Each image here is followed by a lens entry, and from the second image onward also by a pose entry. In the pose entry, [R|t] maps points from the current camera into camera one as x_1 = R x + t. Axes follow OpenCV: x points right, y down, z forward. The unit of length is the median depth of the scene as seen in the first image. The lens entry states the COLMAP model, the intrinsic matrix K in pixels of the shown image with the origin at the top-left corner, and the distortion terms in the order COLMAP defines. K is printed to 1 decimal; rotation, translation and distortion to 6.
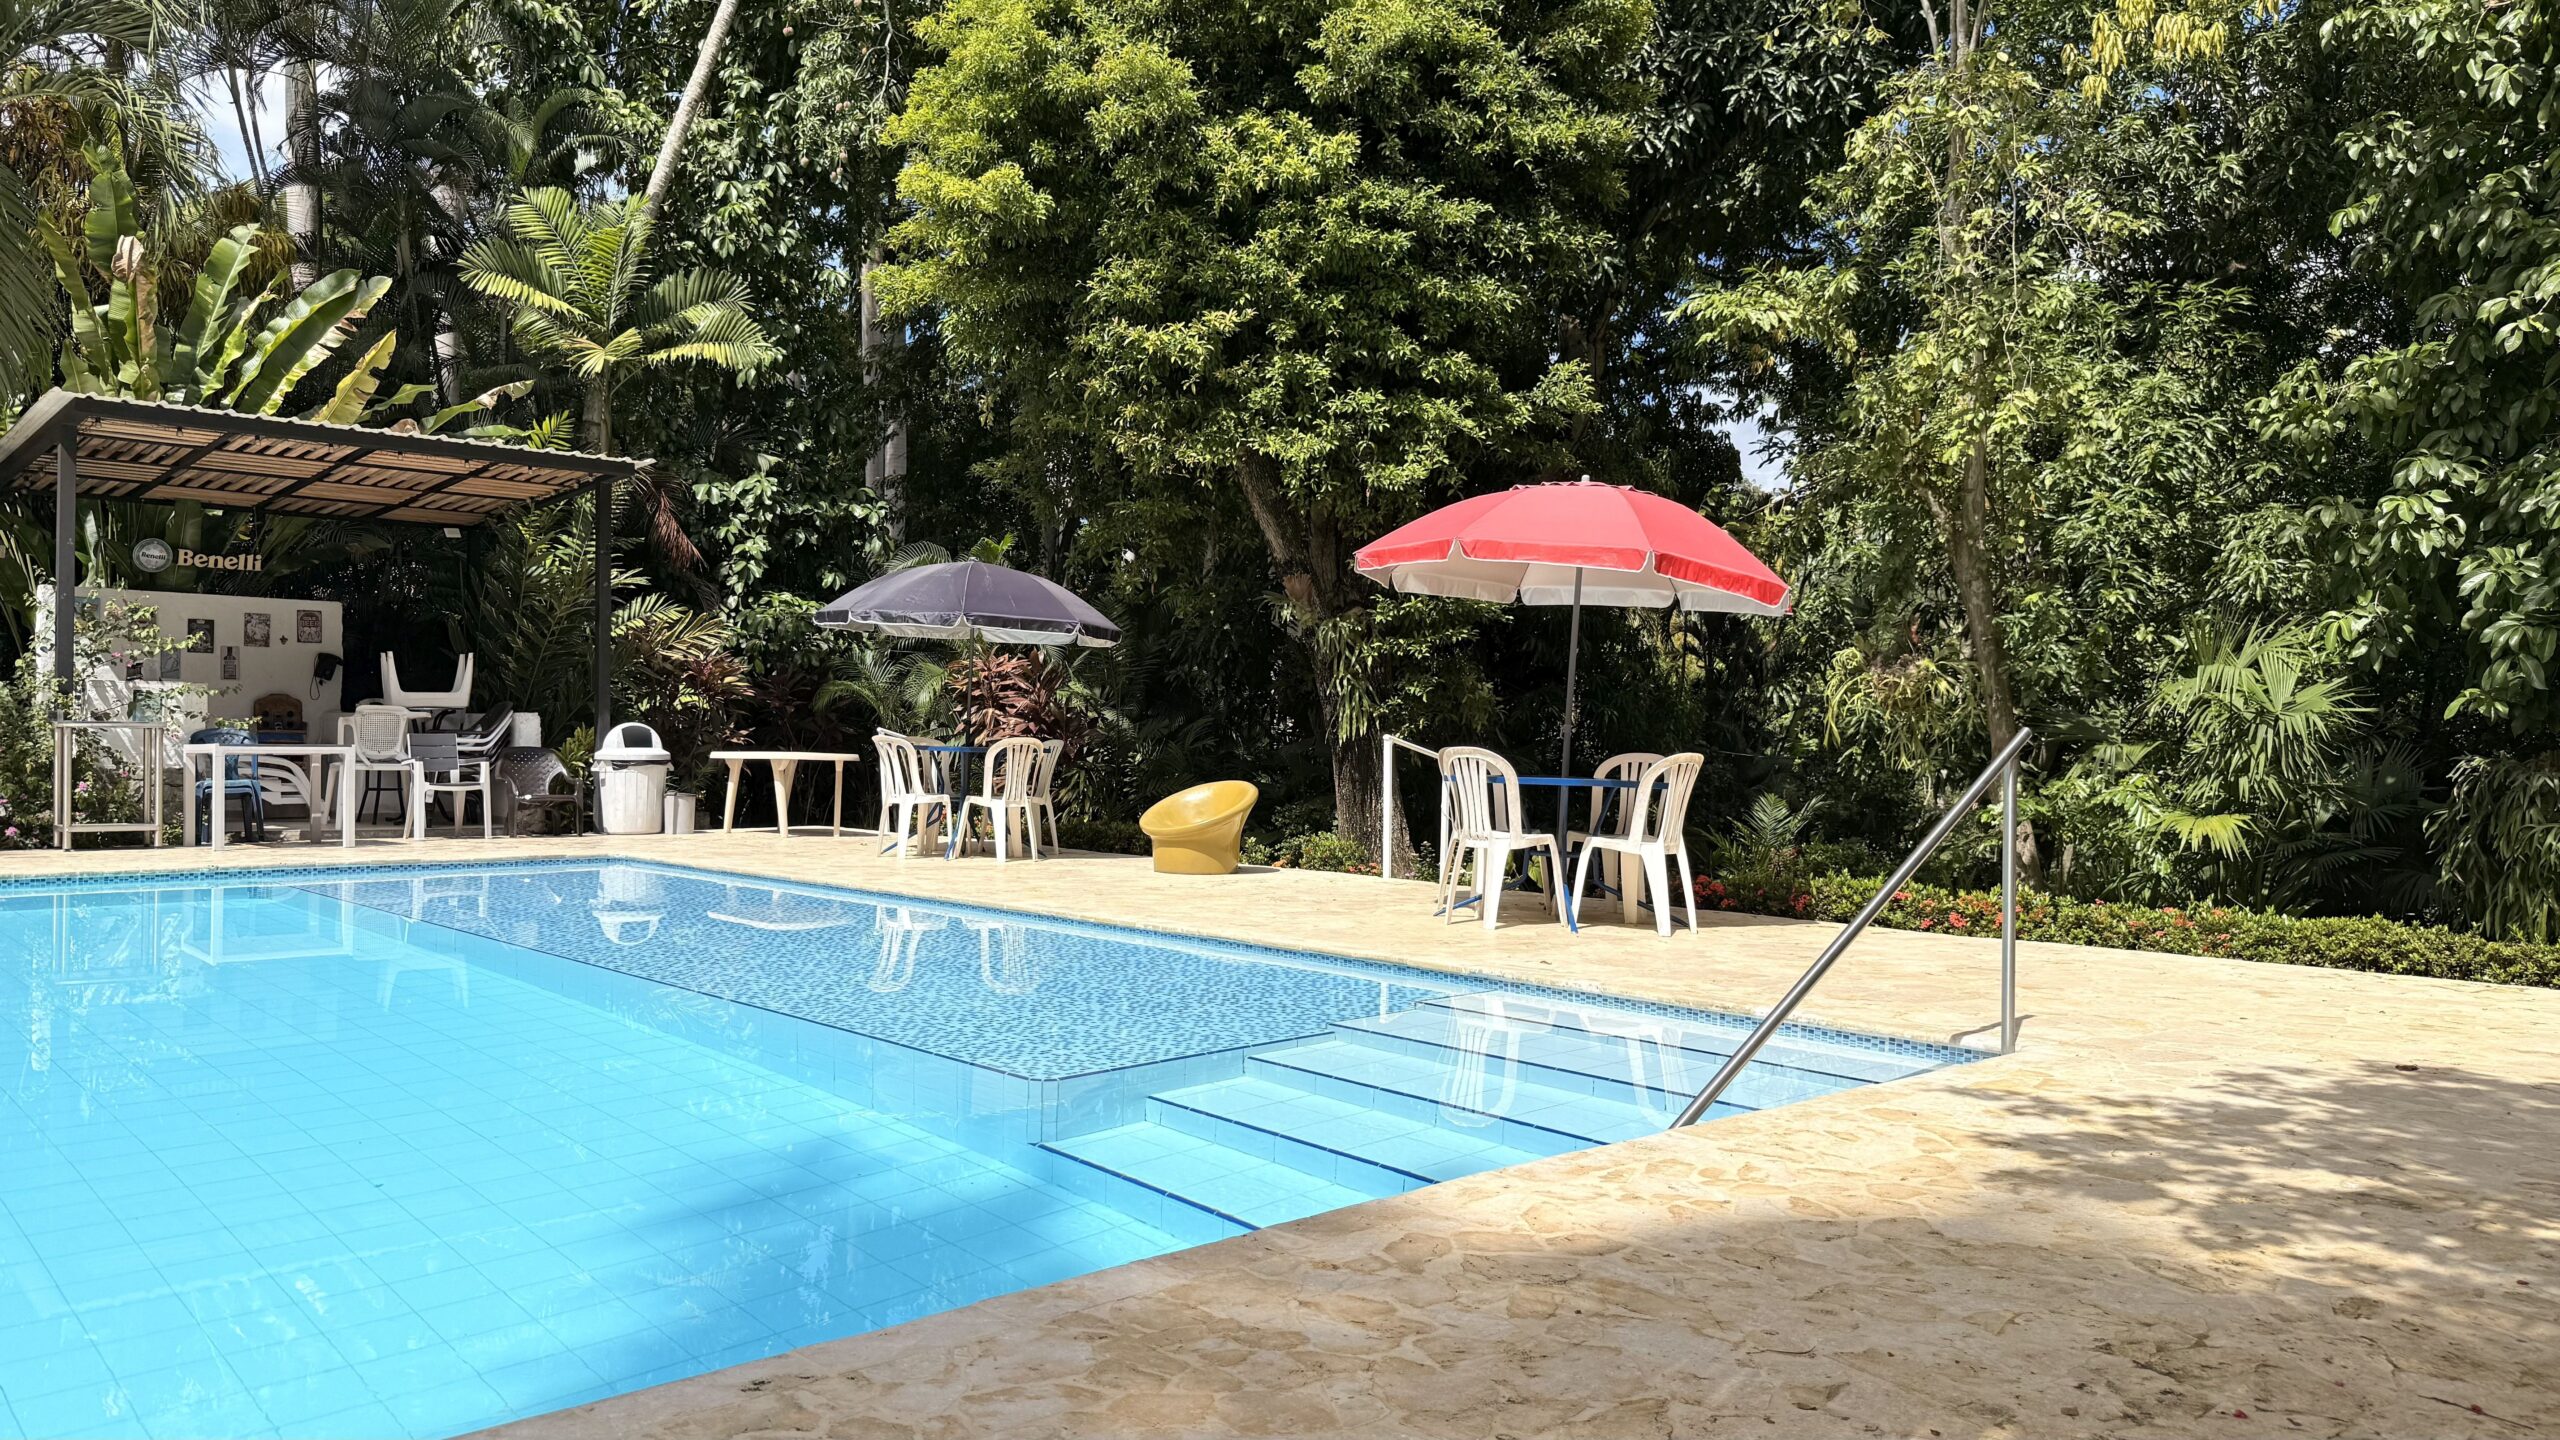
lens RADIAL K [[1782.8, 0, 1282.3], [0, 1782.8, 746.1], [0, 0, 1]] dist [0.064902, -0.094535]
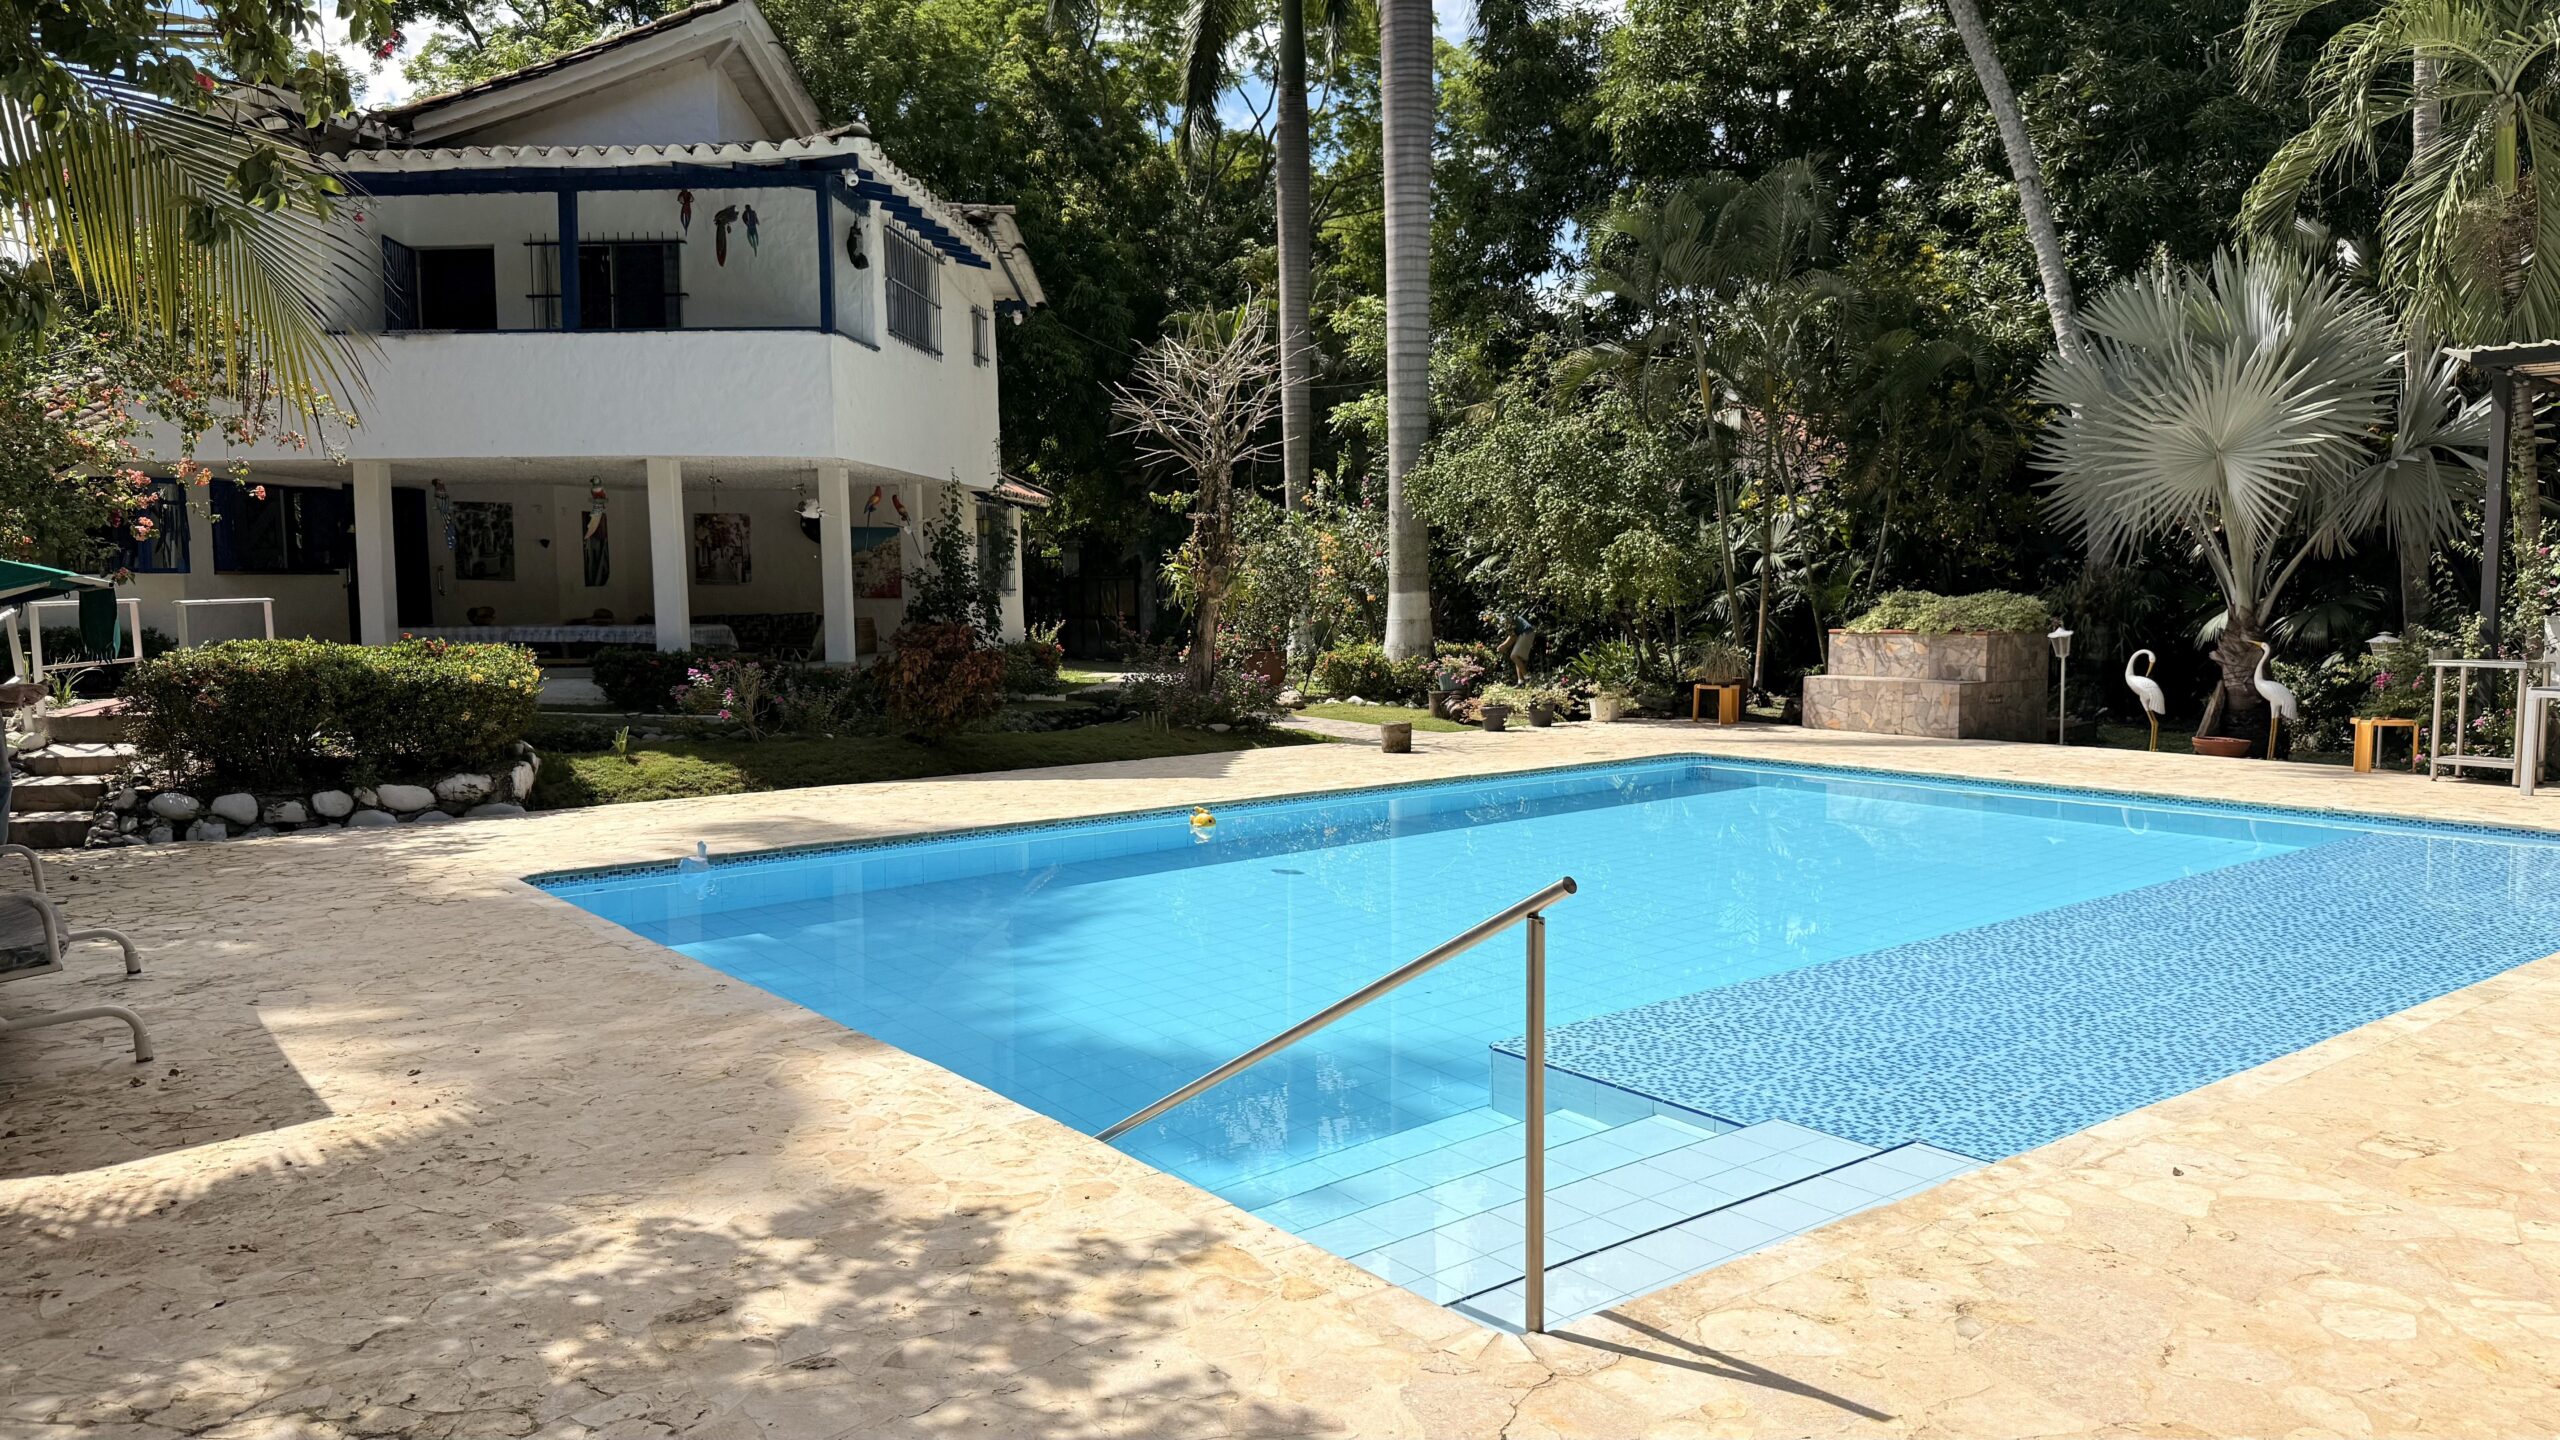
lens RADIAL K [[1782.8, 0, 1292.3], [0, 1782.8, 730.8], [0, 0, 1]] dist [0.064902, -0.094535]
pose [[-0.099829, 0.070651, -0.992493, 0.404980], [0.001510, 0.997486, 0.070854, -0.042182], [0.995004, 0.005575, -0.099684, 0.365717]]
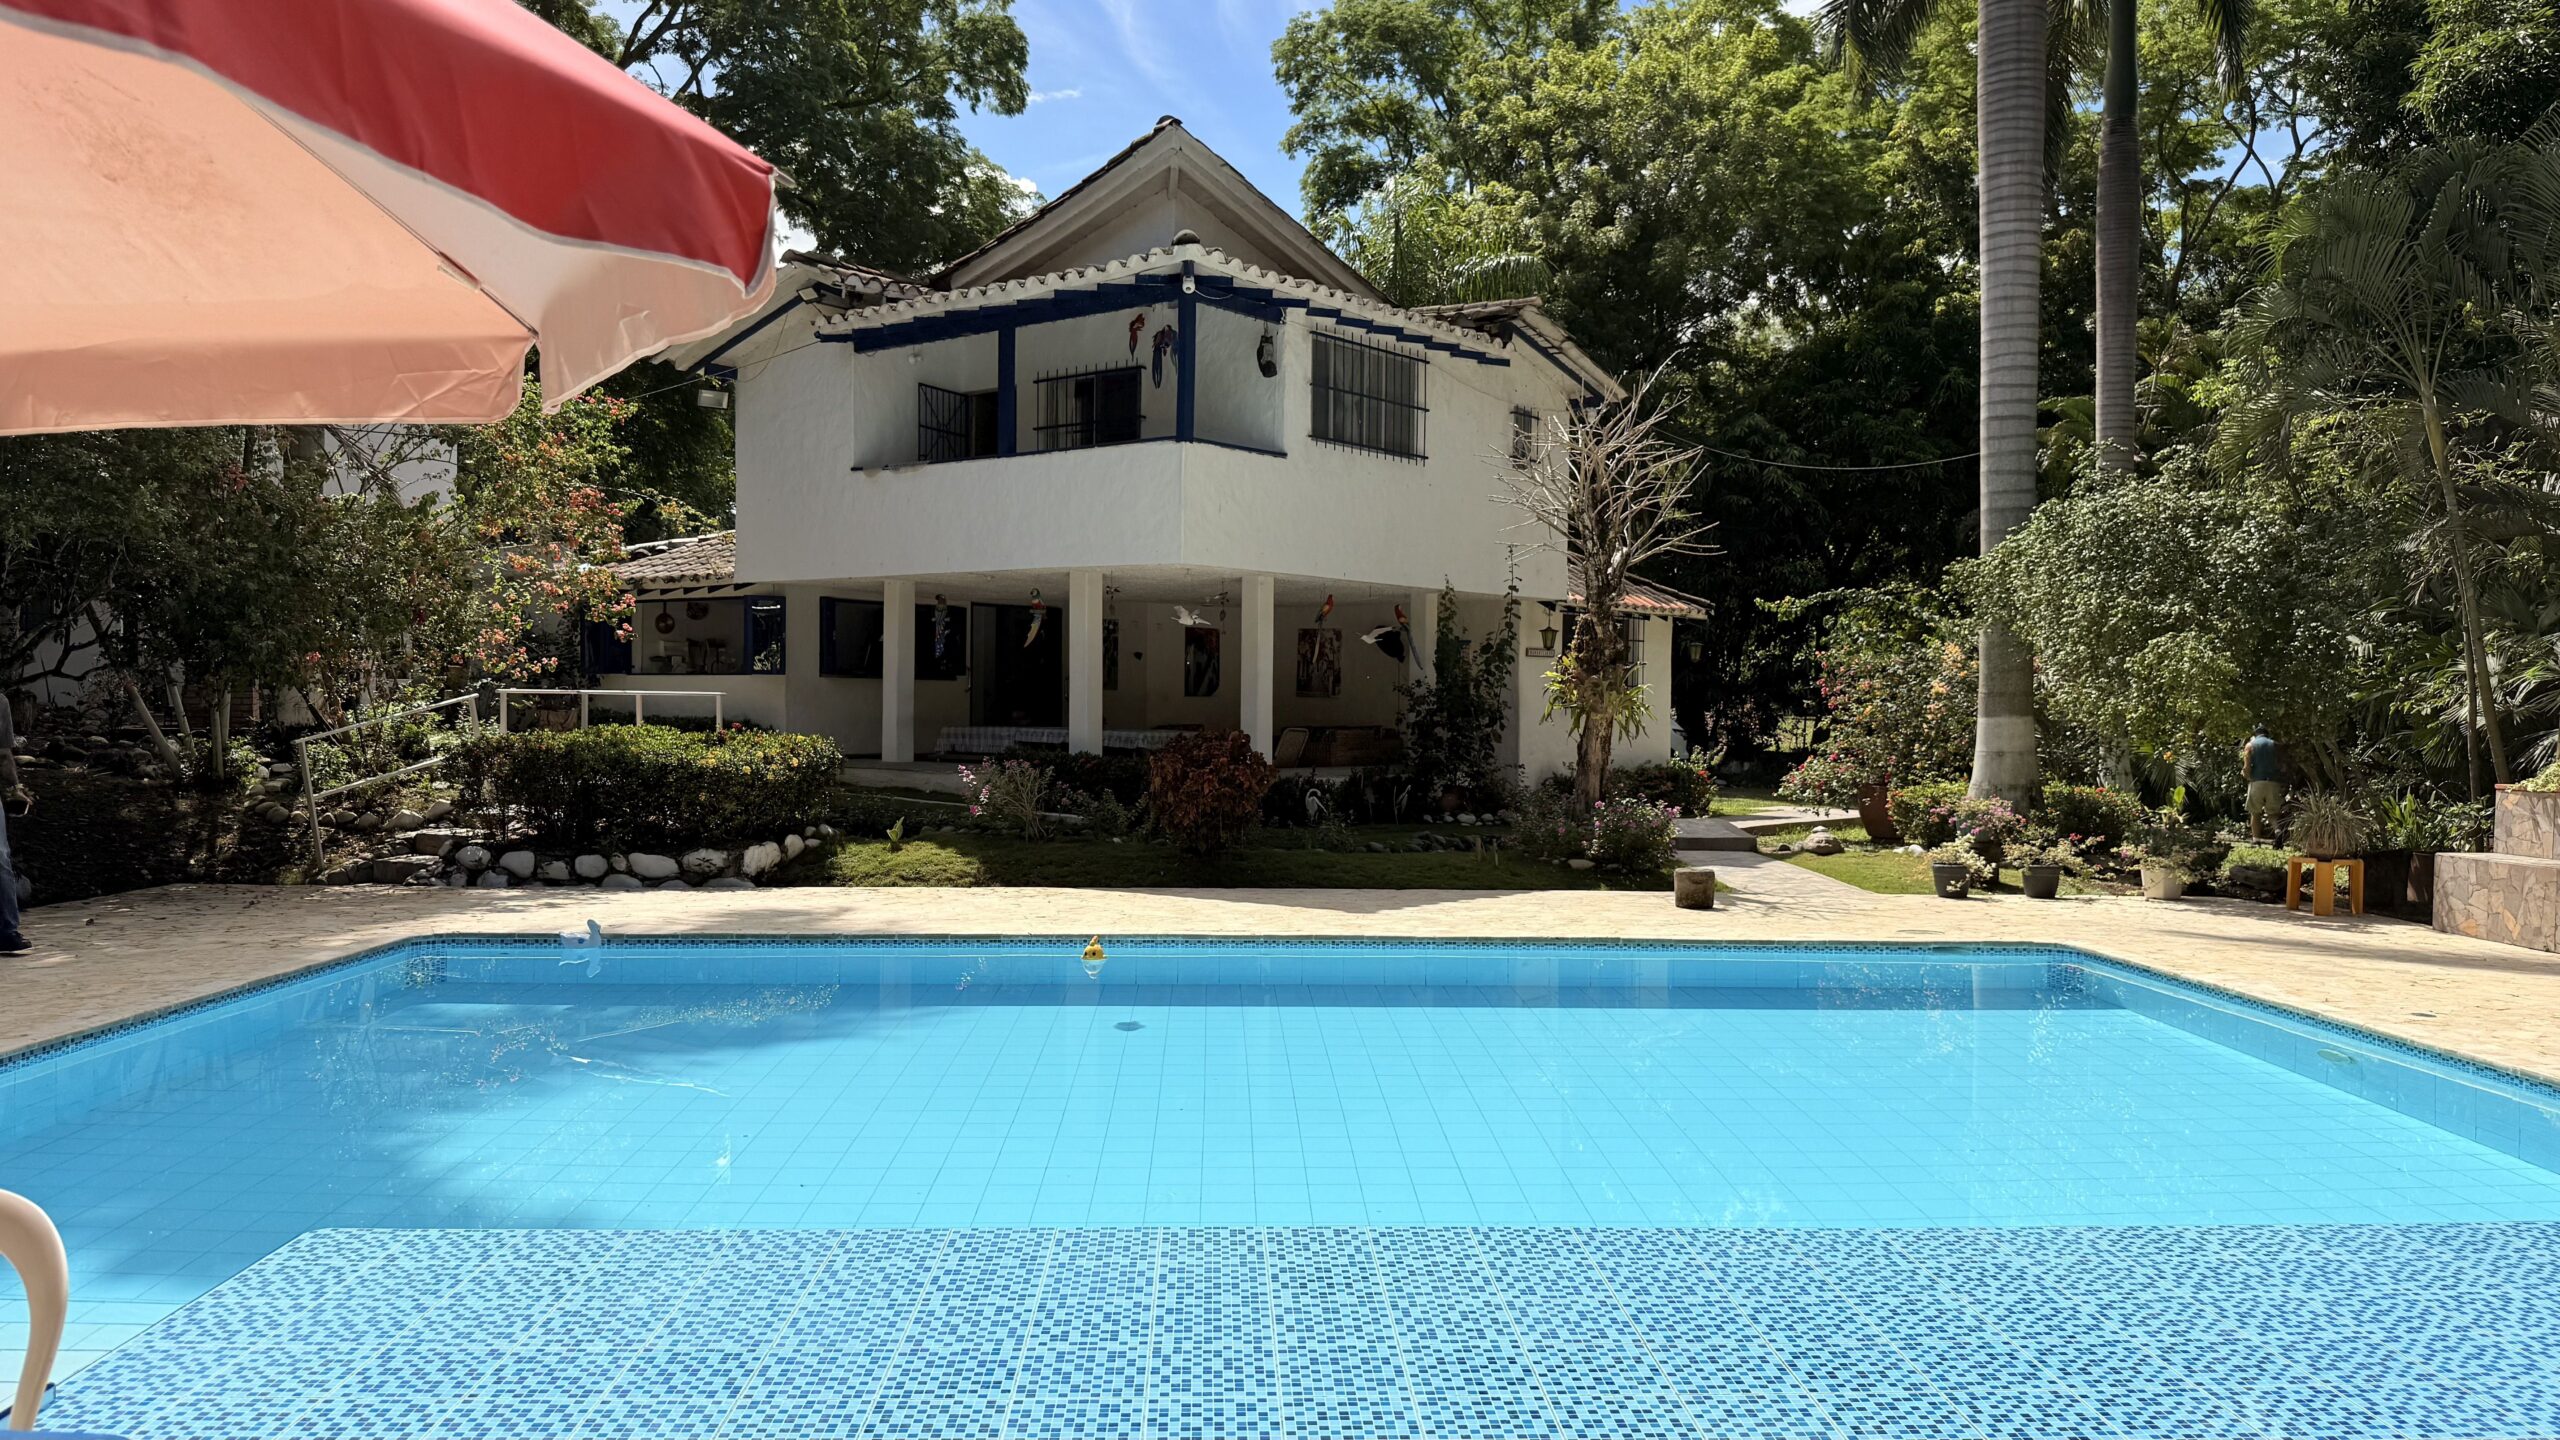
lens RADIAL K [[1782.8, 0, 1292.7], [0, 1782.8, 736.8], [0, 0, 1]] dist [0.064902, -0.094535]
pose [[-0.664226, -0.010357, -0.747460, 0.090378], [-0.026470, 0.999603, 0.009671, -0.038406], [0.747063, 0.026208, -0.664237, 0.765645]]
